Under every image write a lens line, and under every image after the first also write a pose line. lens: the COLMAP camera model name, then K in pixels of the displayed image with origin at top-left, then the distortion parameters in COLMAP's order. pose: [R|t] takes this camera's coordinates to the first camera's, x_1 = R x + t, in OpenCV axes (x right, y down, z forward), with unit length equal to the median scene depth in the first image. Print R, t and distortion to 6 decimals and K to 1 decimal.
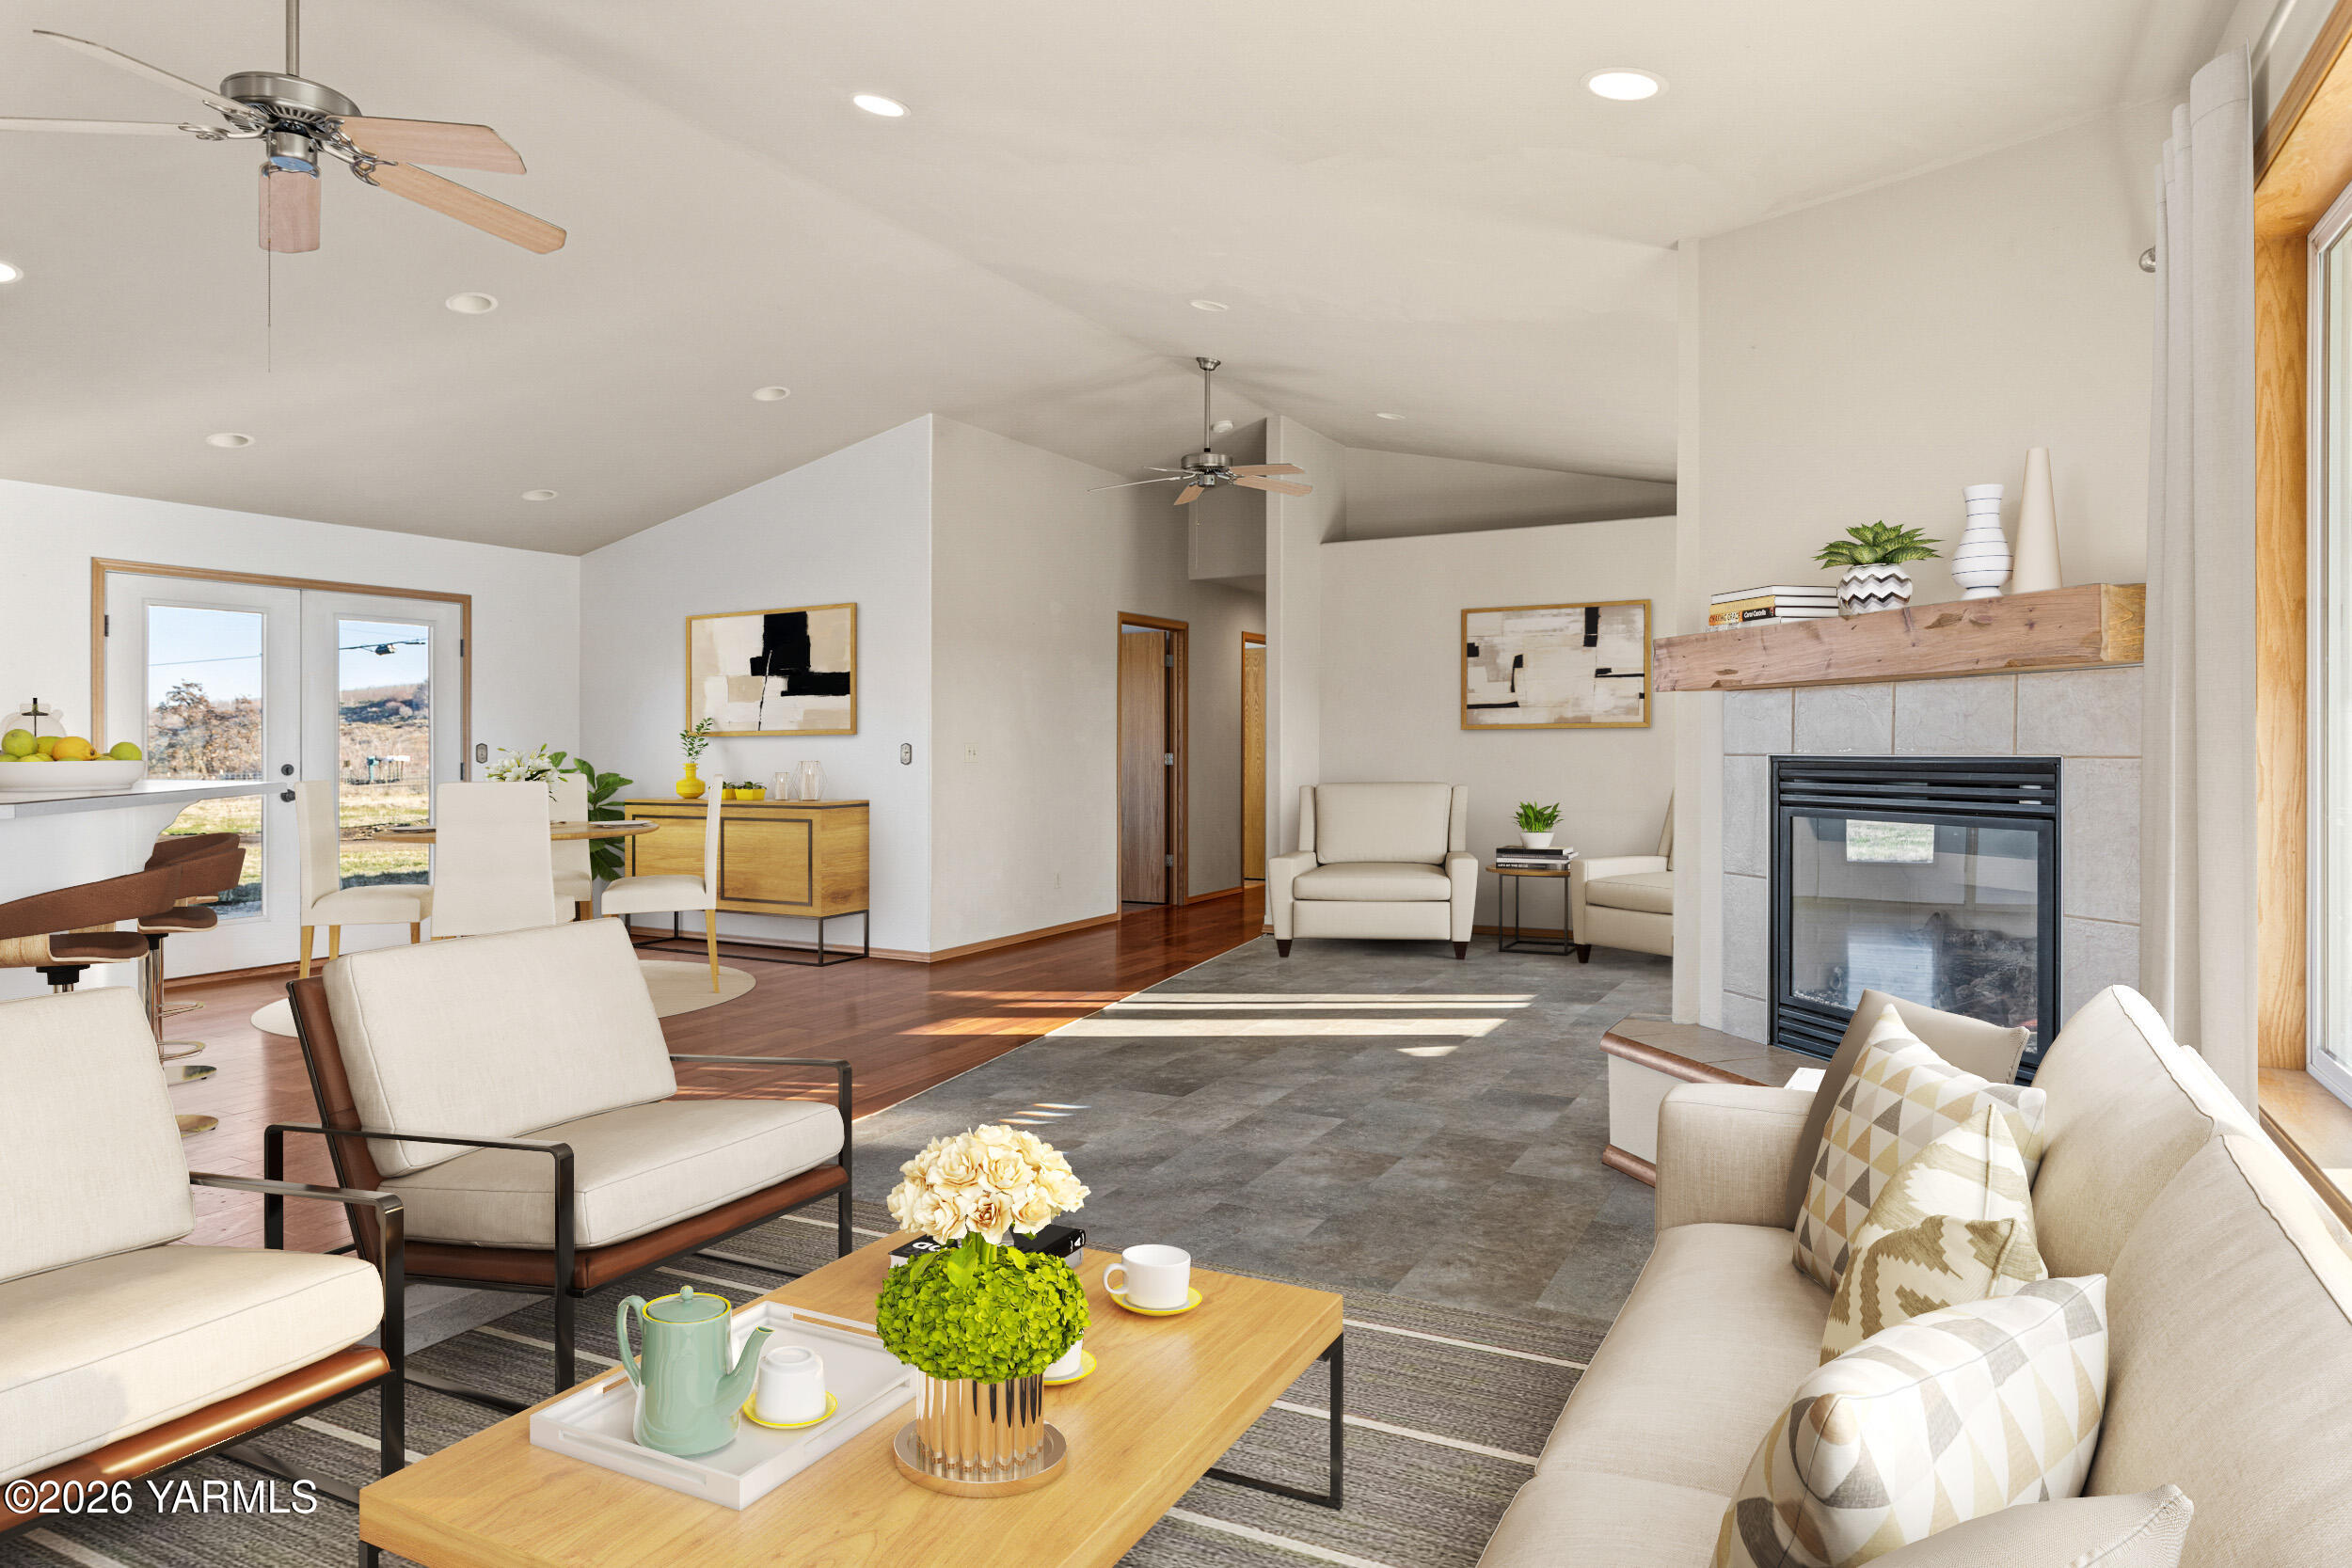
lens RADIAL K [[1380.4, 0, 1160.1], [0, 1380.4, 754.3], [0, 0, 1]] dist [-0.008221, 0.006036]
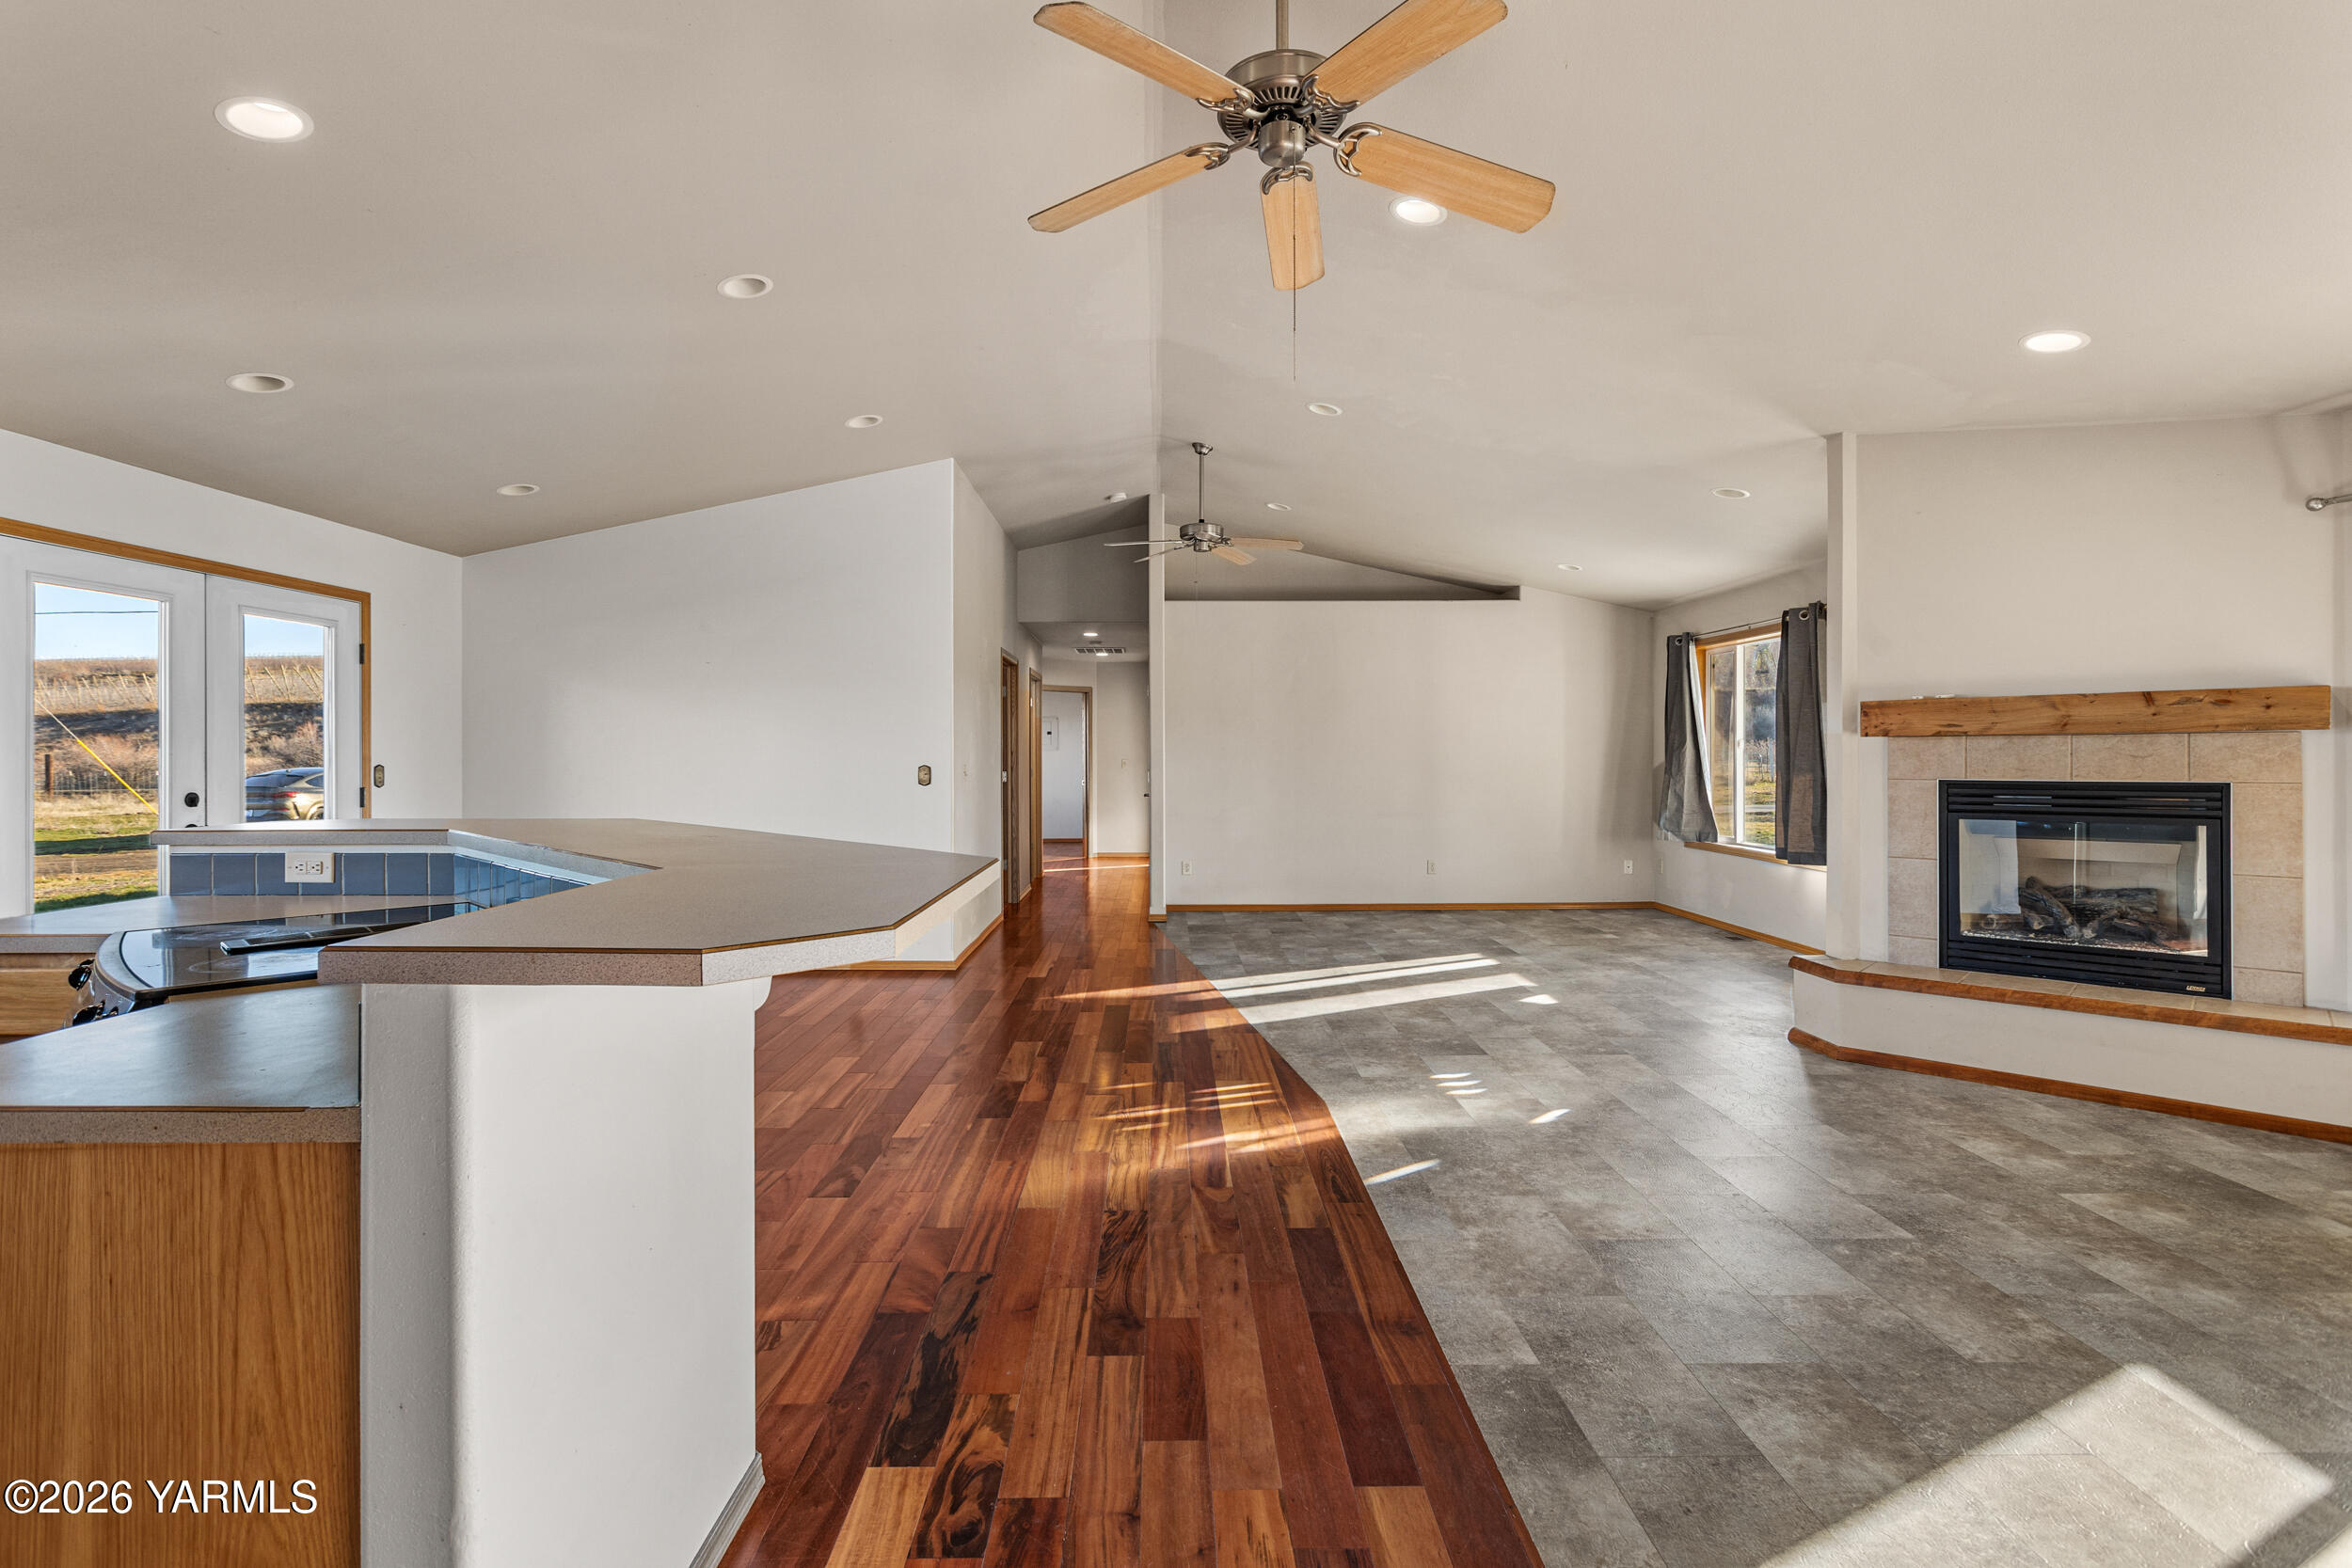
lens RADIAL K [[1119.6, 0, 1183.3], [0, 1119.6, 752.2], [0, 0, 1]] dist [-0.000267, 0.000728]
pose [[0.870580, 0.004026, 0.492010, -0.504049], [0.001406, 0.999942, -0.010670, -0.009795], [-0.492025, 0.009981, 0.870524, 0.179825]]
